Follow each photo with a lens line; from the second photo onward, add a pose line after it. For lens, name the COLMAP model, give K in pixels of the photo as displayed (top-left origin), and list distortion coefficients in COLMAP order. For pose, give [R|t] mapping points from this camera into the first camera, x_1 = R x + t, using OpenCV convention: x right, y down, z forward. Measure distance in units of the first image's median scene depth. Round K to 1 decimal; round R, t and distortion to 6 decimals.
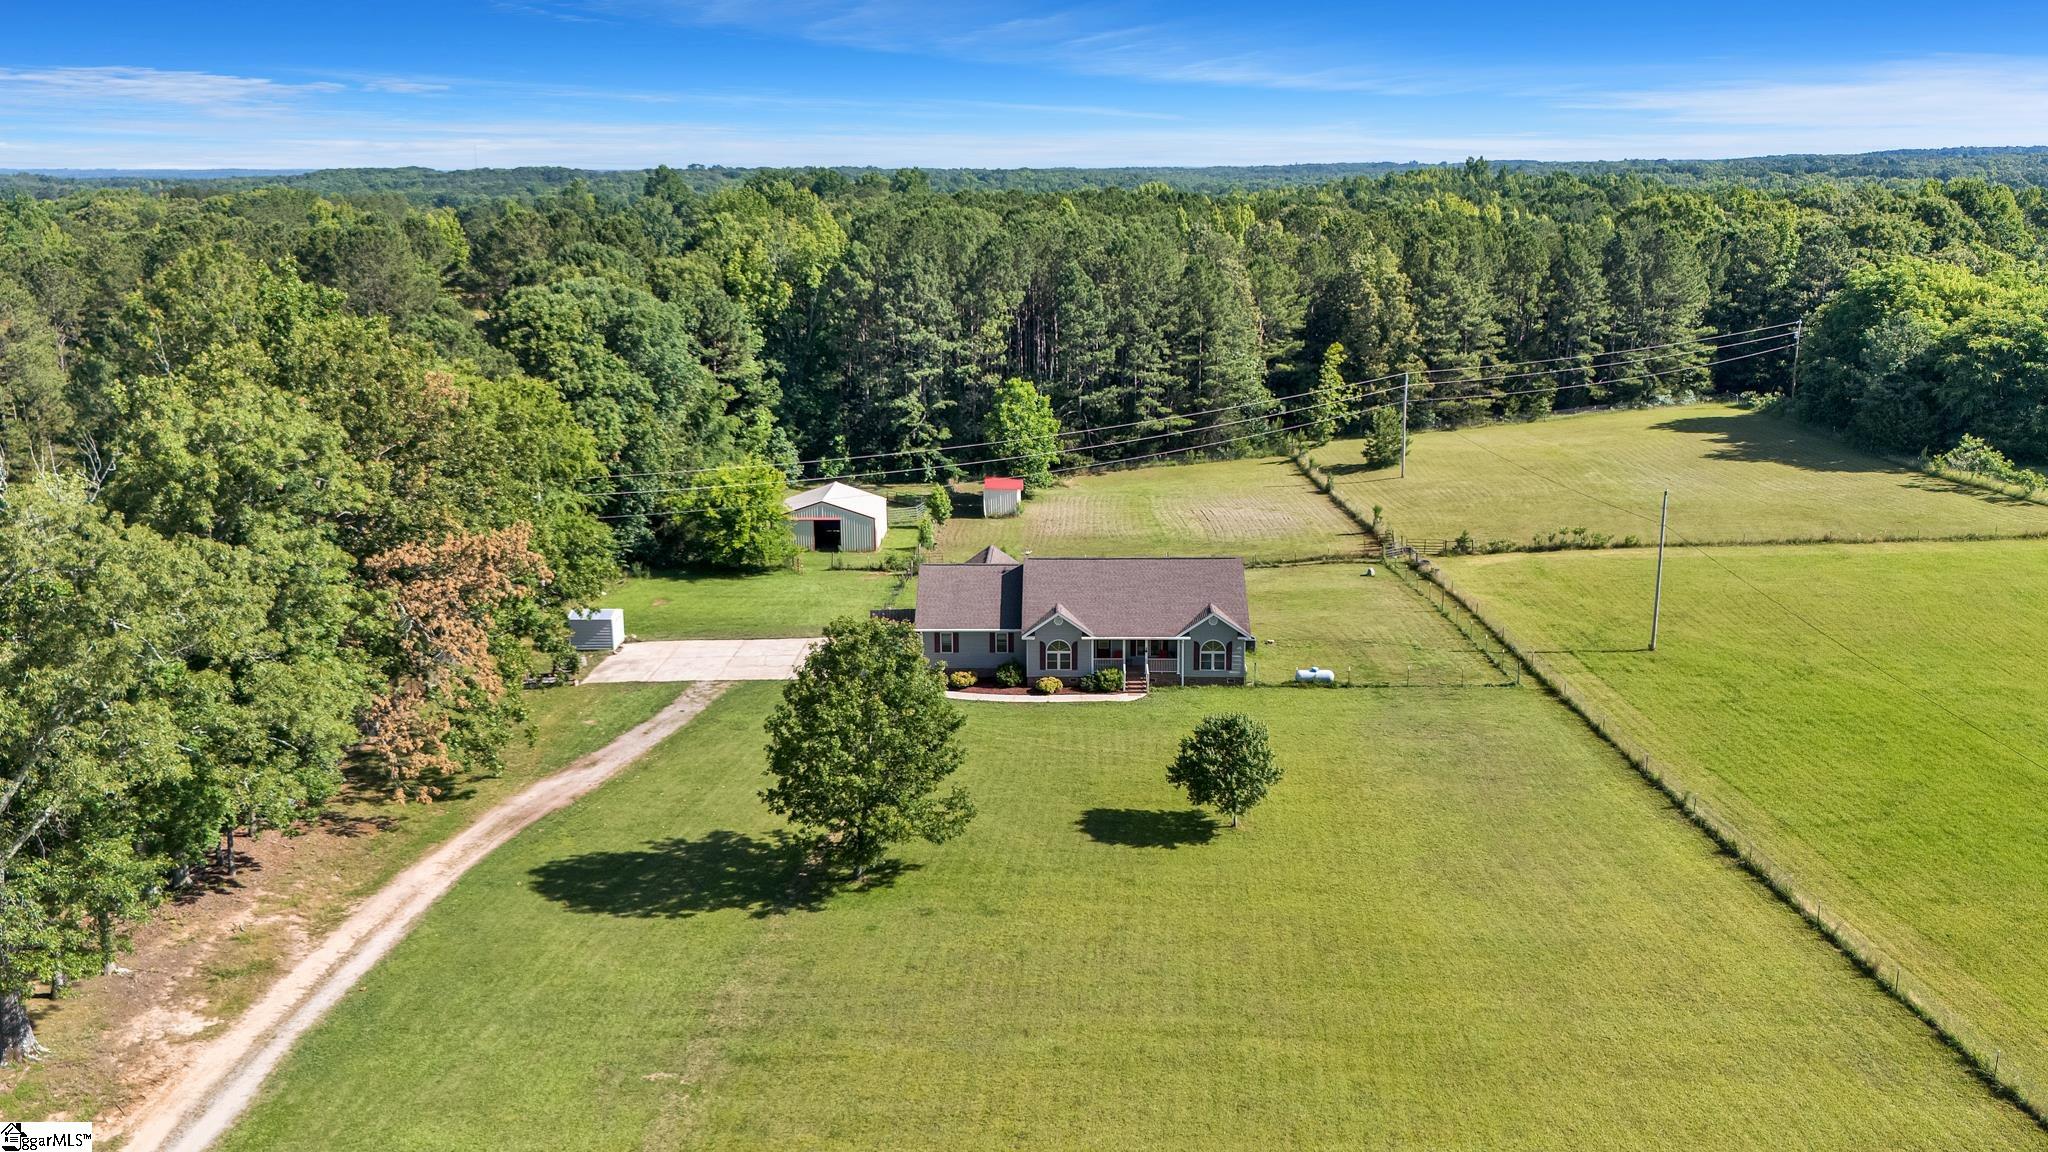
lens RADIAL K [[1697.9, 0, 1024.0], [0, 1697.9, 576.0], [0, 0, 1]] dist [0.041195, -0.010787]
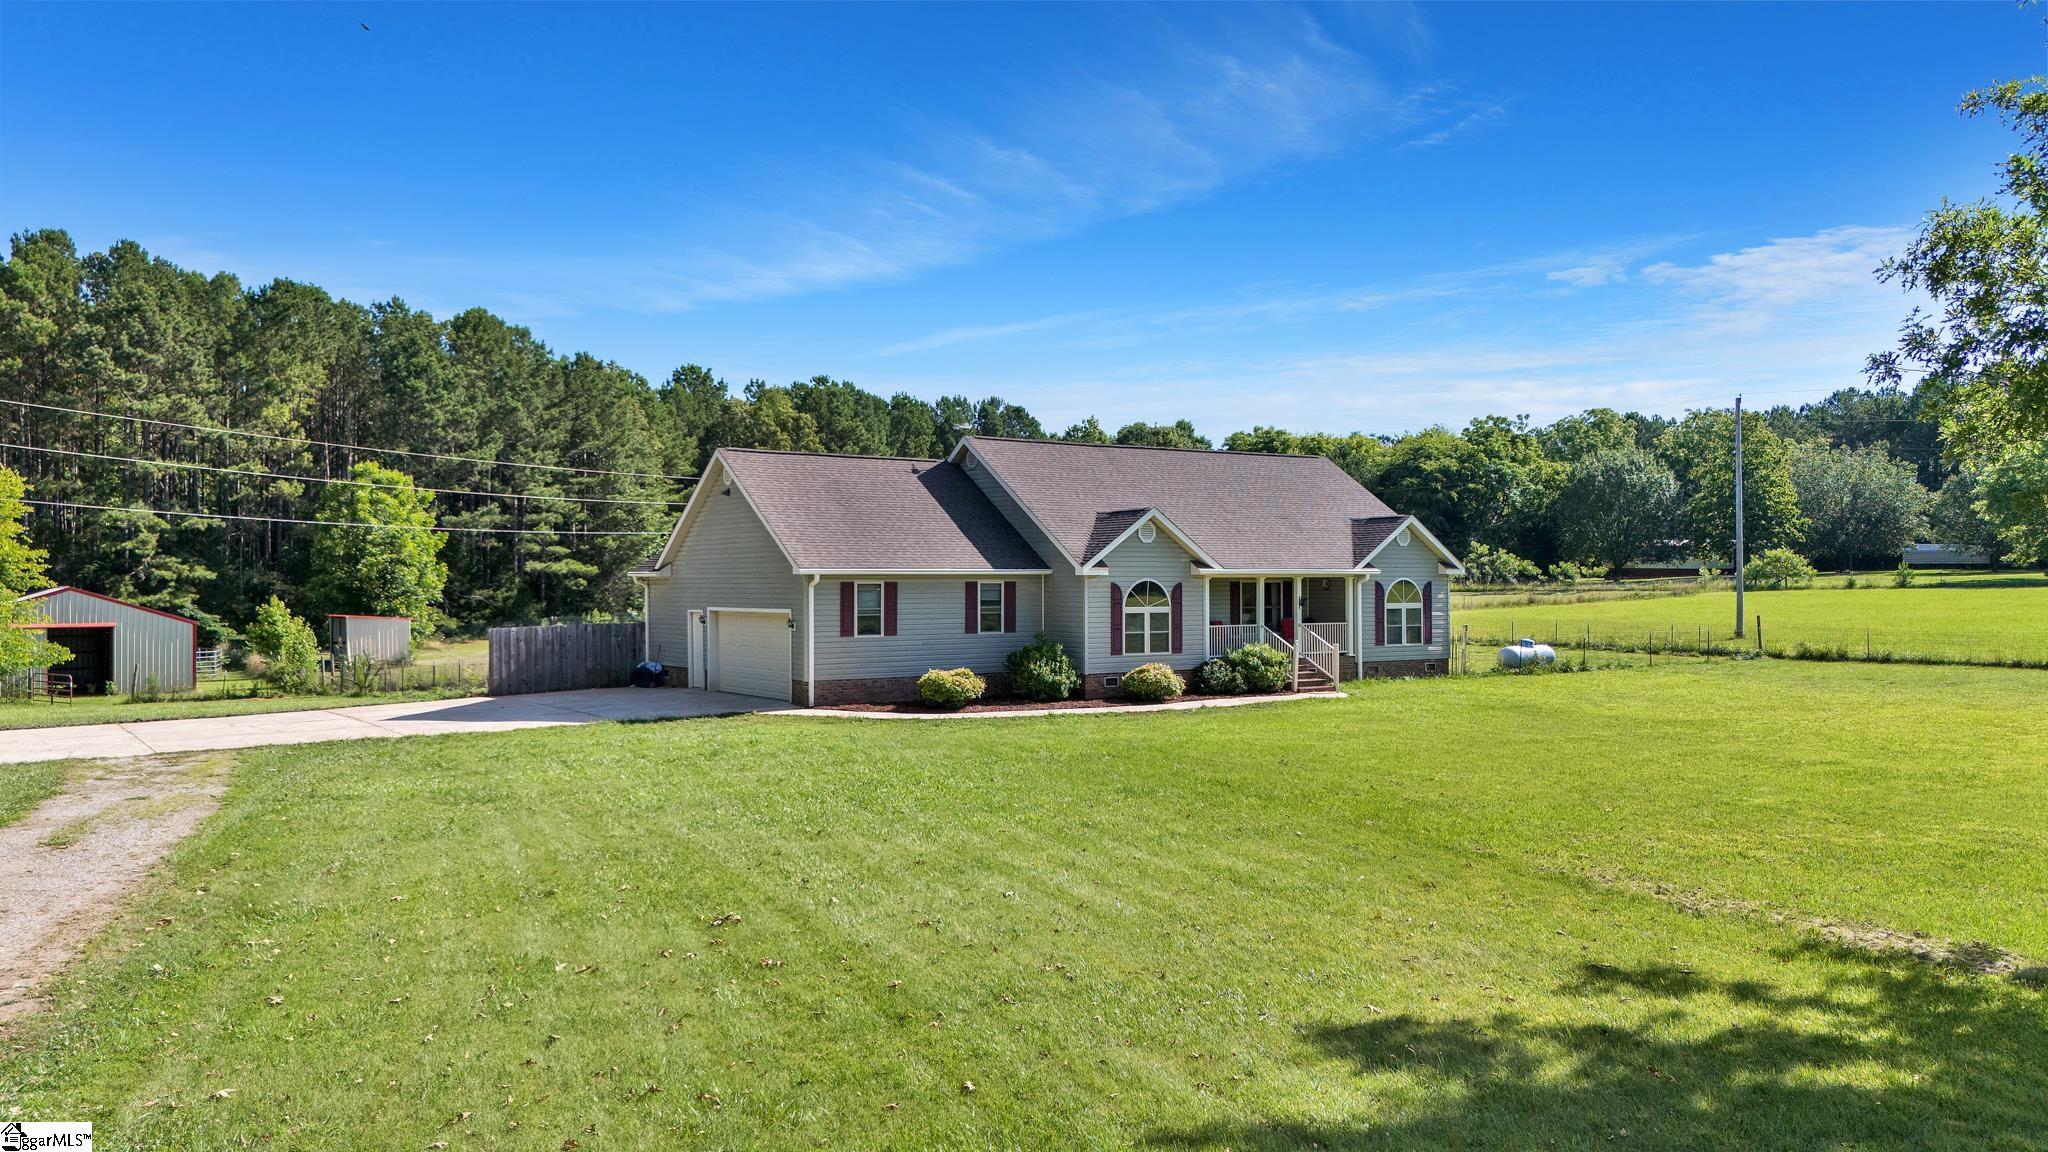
lens RADIAL K [[1509.3, 0, 1033.7], [0, 1509.3, 572.1], [0, 0, 1]] dist [0.116340, -0.155831]
pose [[0.810971, 0.008843, 0.585019, -0.125892], [0.132840, 0.970990, -0.198824, 0.060892], [-0.569806, 0.238954, 0.786271, 0.415424]]
